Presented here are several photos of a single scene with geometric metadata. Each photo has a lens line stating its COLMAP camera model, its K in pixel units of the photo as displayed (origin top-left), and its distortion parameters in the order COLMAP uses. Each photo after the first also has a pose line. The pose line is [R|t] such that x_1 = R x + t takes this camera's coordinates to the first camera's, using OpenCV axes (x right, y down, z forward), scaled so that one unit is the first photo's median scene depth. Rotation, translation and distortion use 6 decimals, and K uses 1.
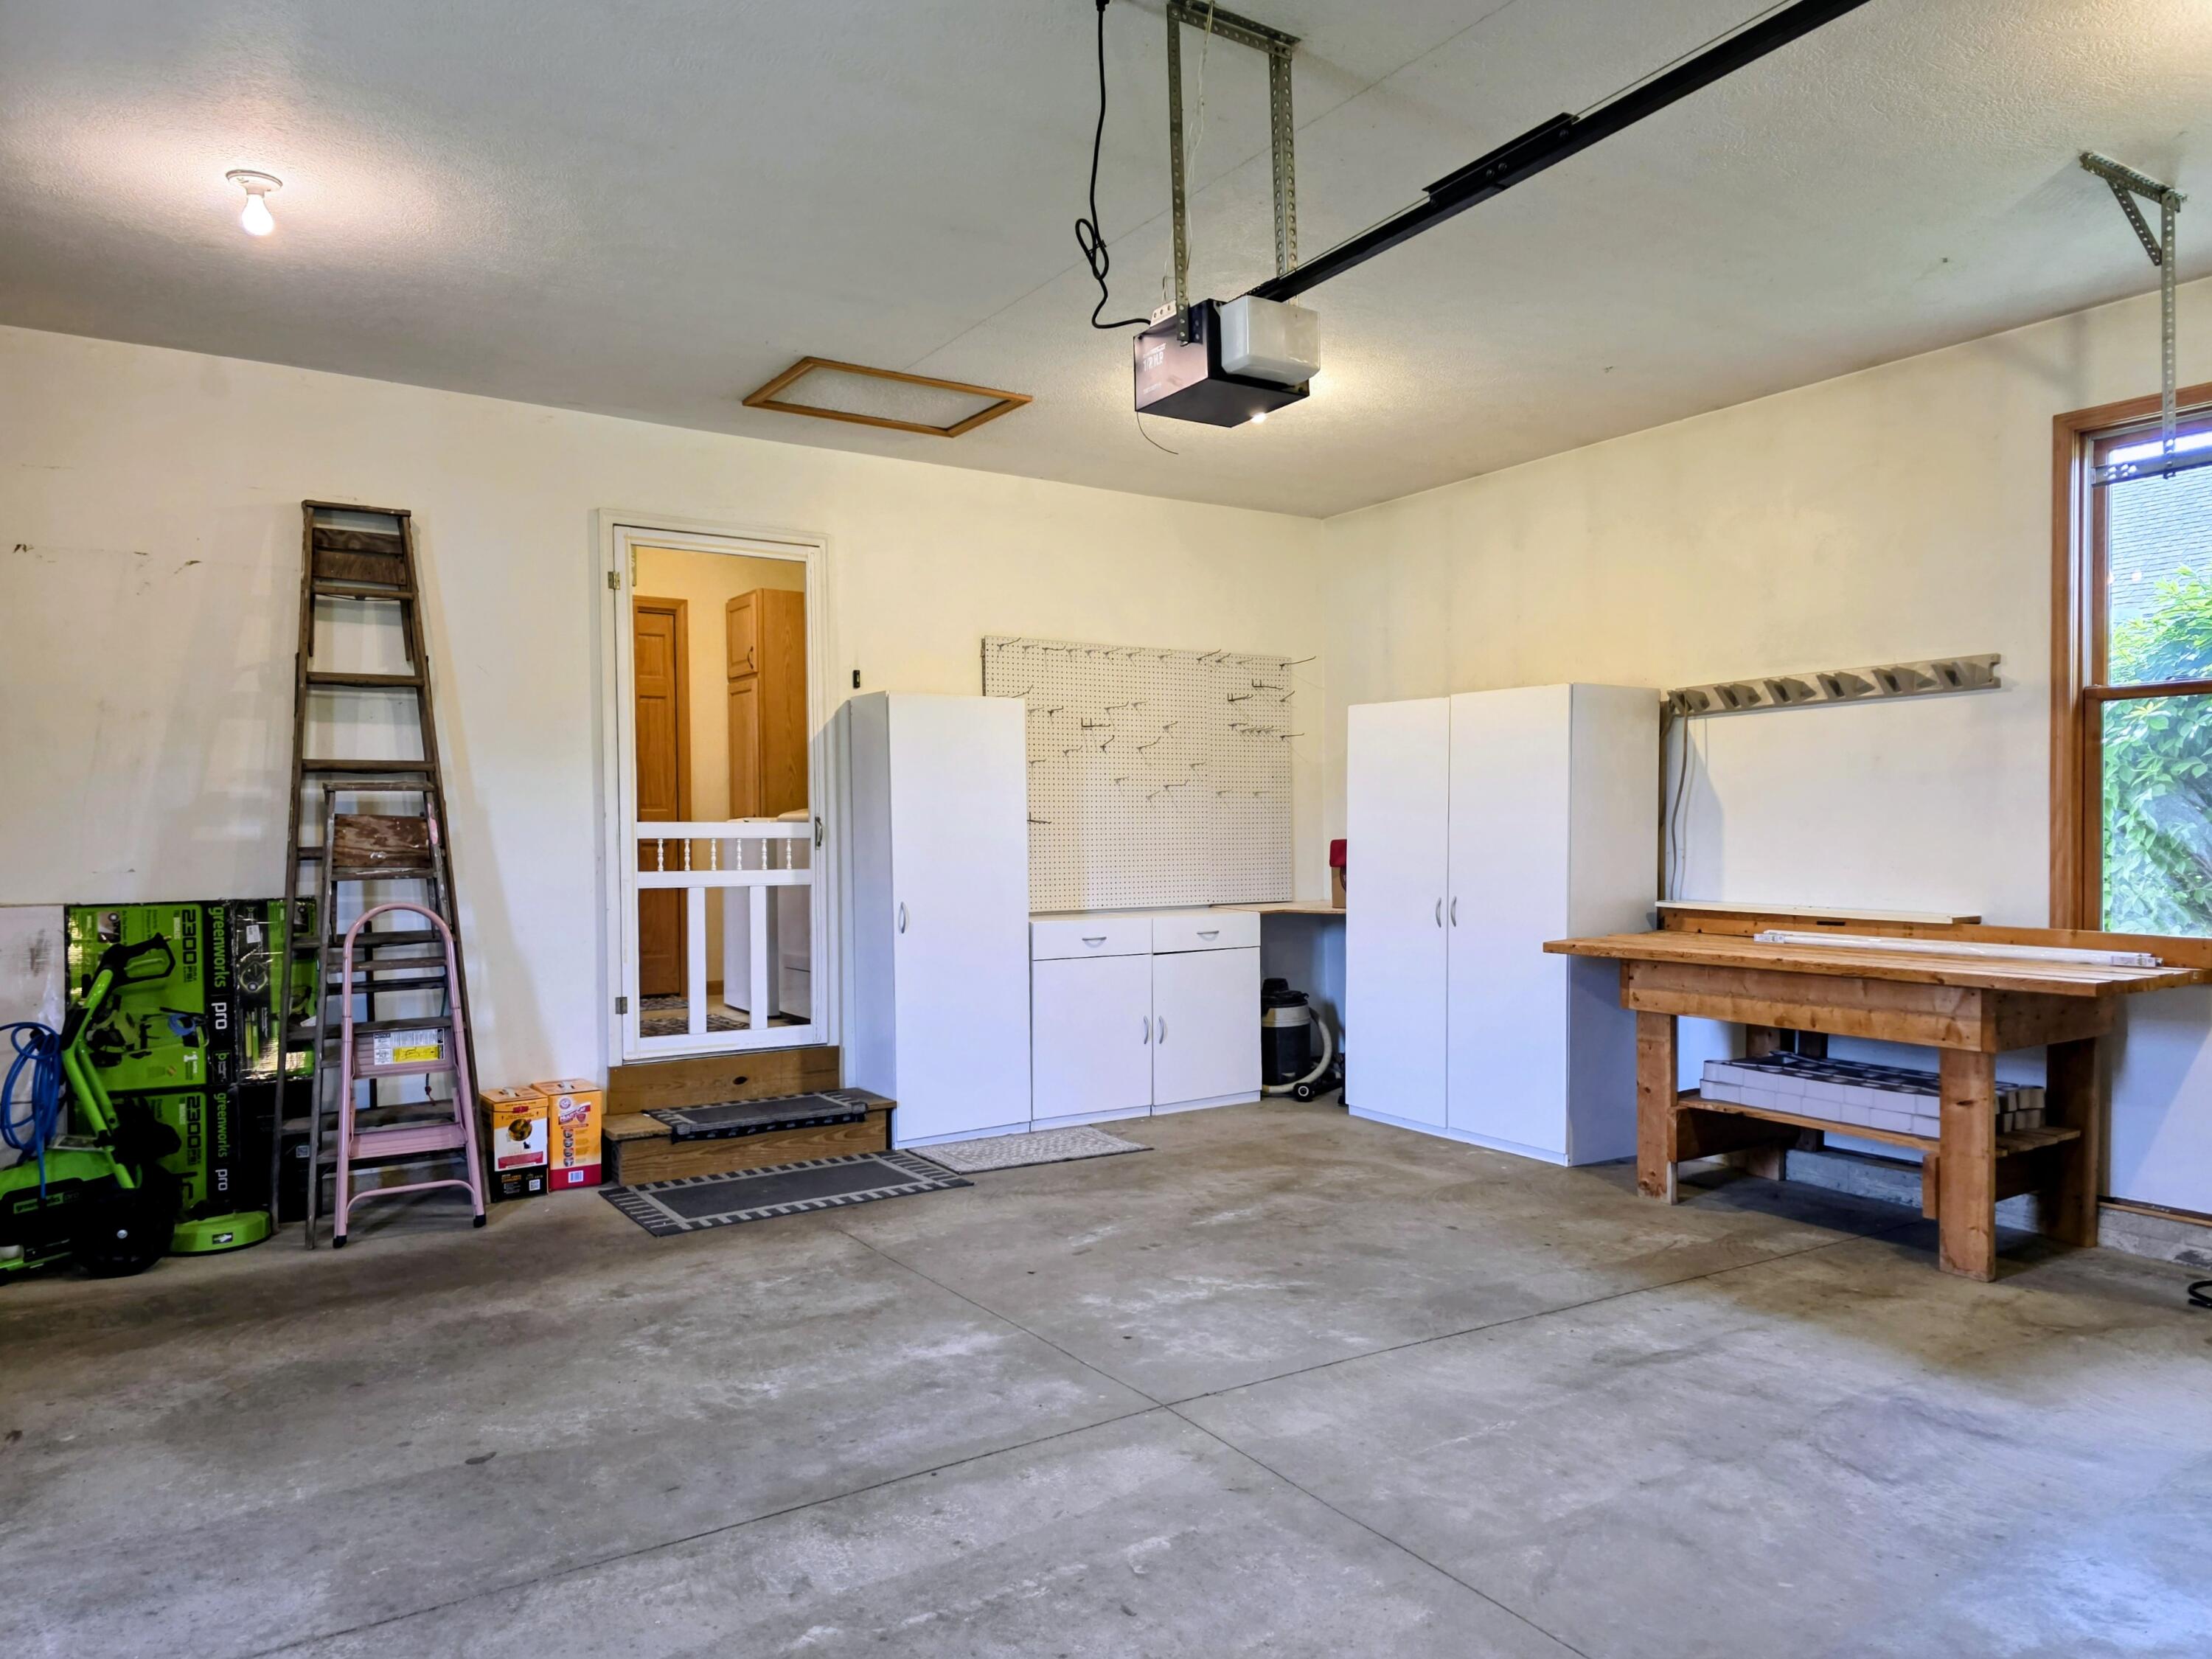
lens RADIAL K [[1473.6, 0, 1148.5], [0, 1473.6, 839.8], [0, 0, 1]] dist [0.084277, -0.076529]
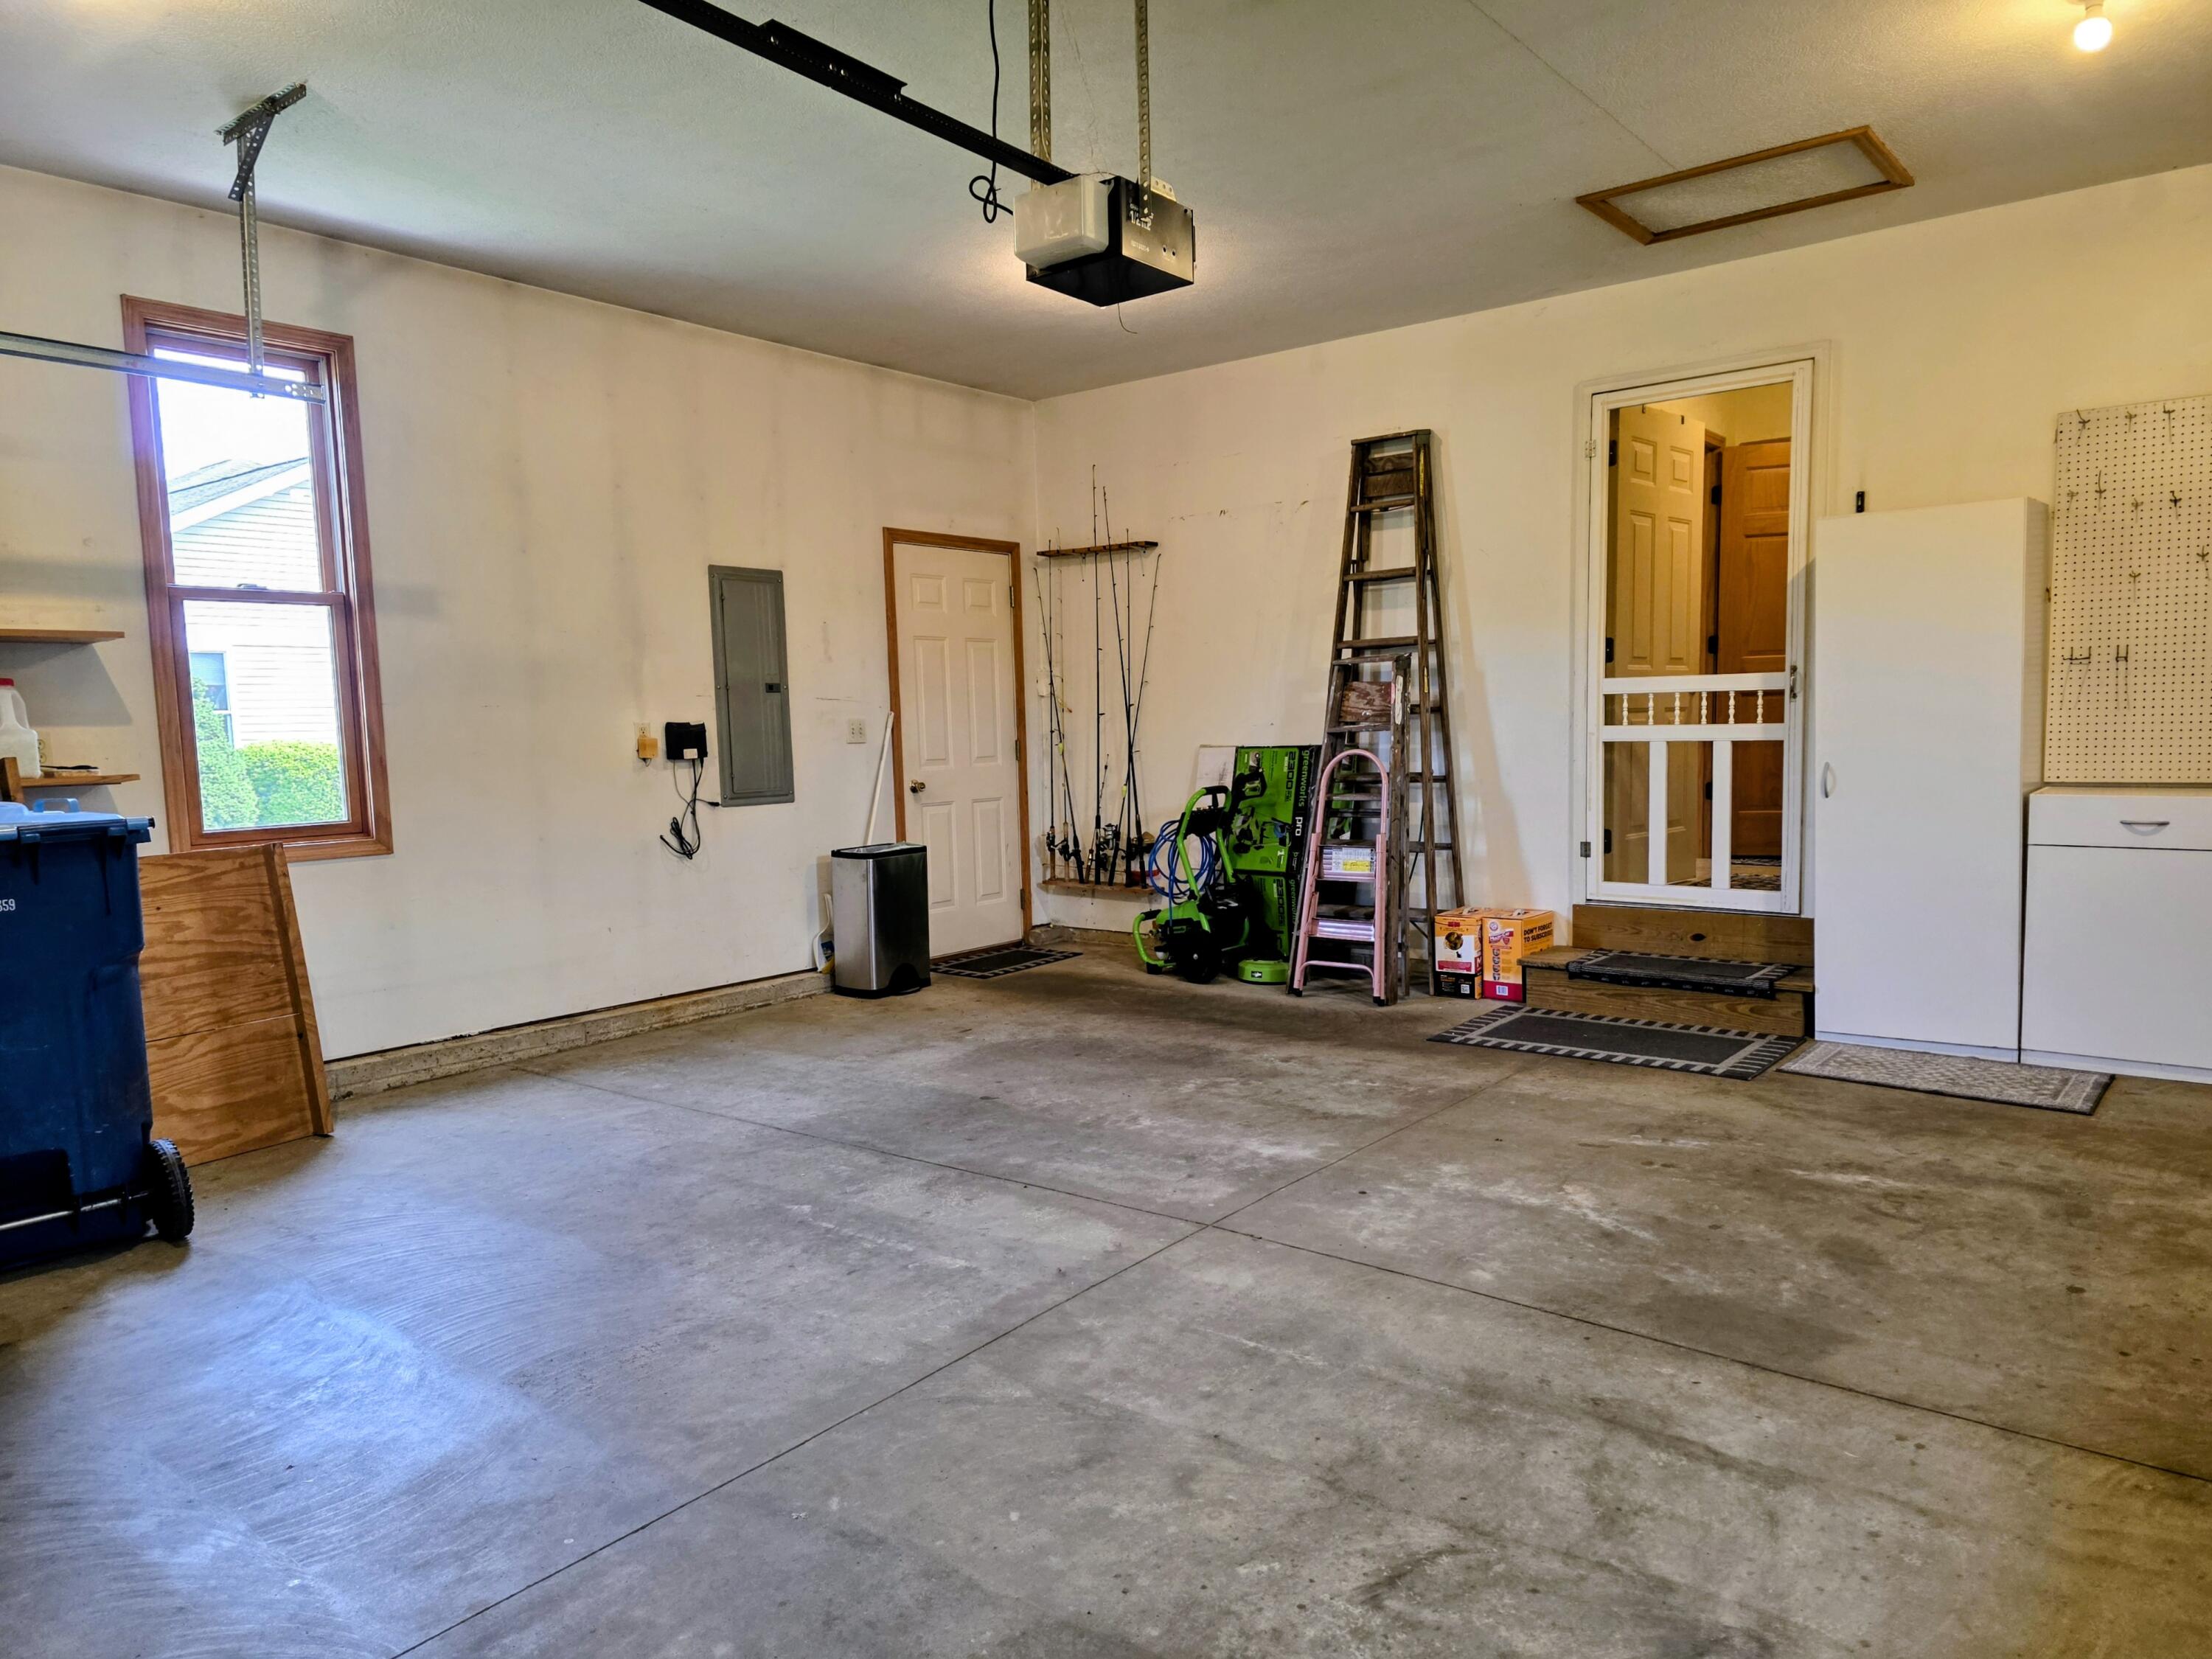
lens RADIAL K [[1473.6, 0, 1148.5], [0, 1473.6, 839.8], [0, 0, 1]] dist [0.084277, -0.076529]
pose [[0.326937, 0.078575, -0.941774, 0.668113], [0.018917, 0.995794, 0.089649, 0.001910], [0.944857, -0.047125, 0.324075, 0.419794]]
